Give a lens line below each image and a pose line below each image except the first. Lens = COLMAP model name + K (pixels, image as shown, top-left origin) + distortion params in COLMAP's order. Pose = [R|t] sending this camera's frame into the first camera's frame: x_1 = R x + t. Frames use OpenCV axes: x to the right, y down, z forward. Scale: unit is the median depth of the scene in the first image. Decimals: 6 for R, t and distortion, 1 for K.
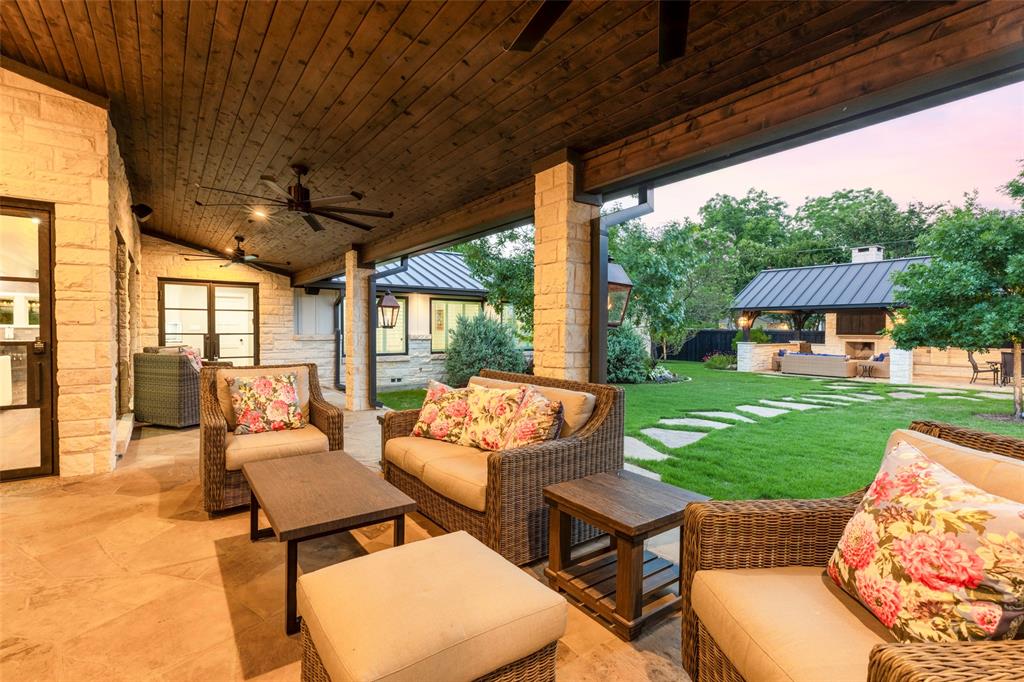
lens RADIAL K [[475.5, 0, 485.9], [0, 475.5, 337.4], [0, 0, 1]] dist [-0.000445, 0.000176]
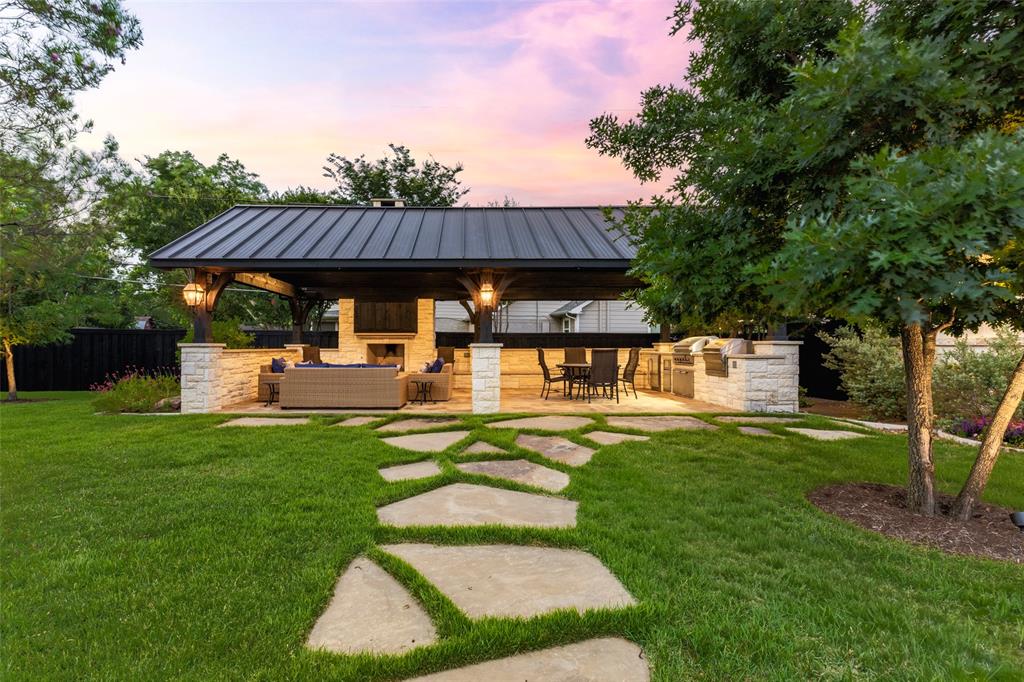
lens RADIAL K [[475.5, 0, 485.9], [0, 475.5, 337.4], [0, 0, 1]] dist [-0.000445, 0.000176]
pose [[0.534098, 0.012663, 0.845328, 0.305236], [0.017279, 0.999515, -0.025890, 0.019460], [-0.845246, 0.028434, 0.533620, 0.527397]]
